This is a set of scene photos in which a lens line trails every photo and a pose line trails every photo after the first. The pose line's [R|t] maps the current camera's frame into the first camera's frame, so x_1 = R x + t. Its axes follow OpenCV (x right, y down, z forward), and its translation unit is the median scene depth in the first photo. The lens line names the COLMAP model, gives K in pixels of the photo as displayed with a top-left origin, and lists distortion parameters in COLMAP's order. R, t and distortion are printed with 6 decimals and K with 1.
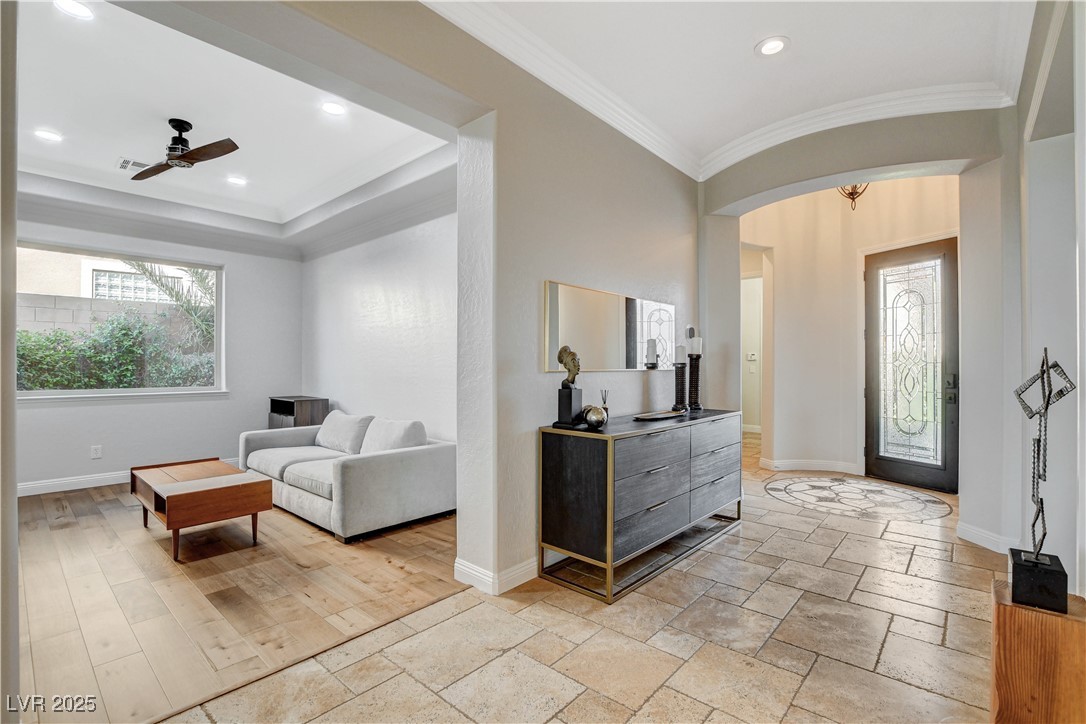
lens RADIAL K [[488.1, 0, 549.3], [0, 488.1, 367.1], [0, 0, 1]] dist [-0.028577, 0.001584]
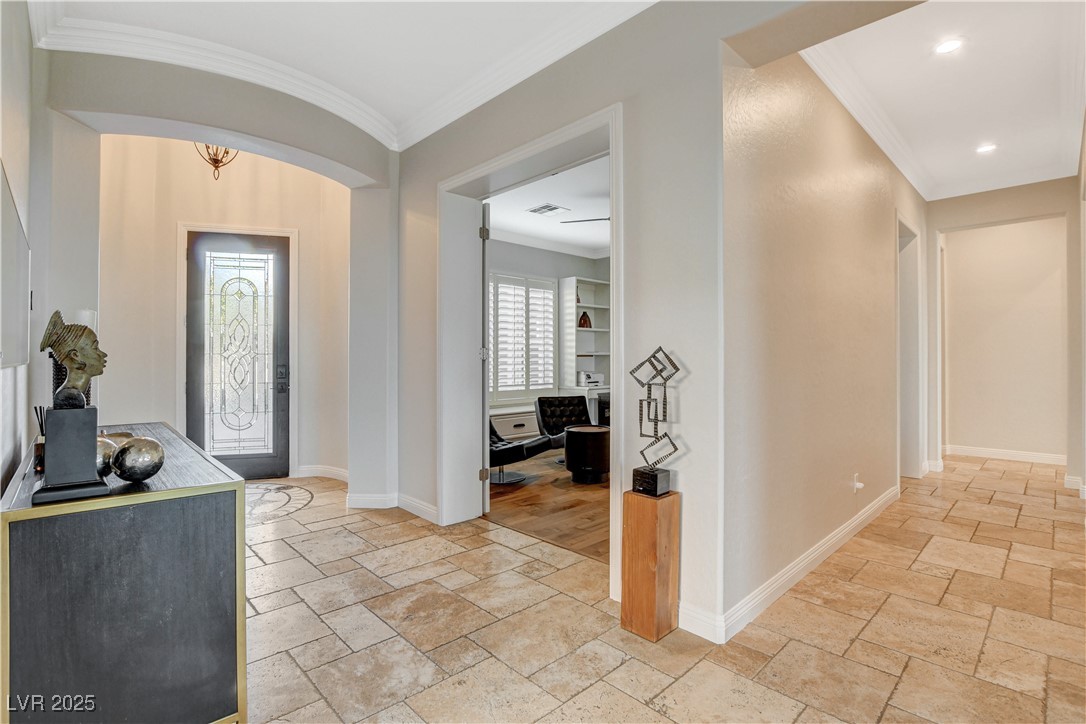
lens RADIAL K [[513.3, 0, 536.6], [0, 513.3, 356.0], [0, 0, 1]] dist [-0.020155, 0.000504]
pose [[0.098930, 0.002417, 0.995091, -0.283687], [0.003559, 0.999990, -0.002783, -0.000019], [-0.995088, 0.003816, 0.098920, 0.402436]]
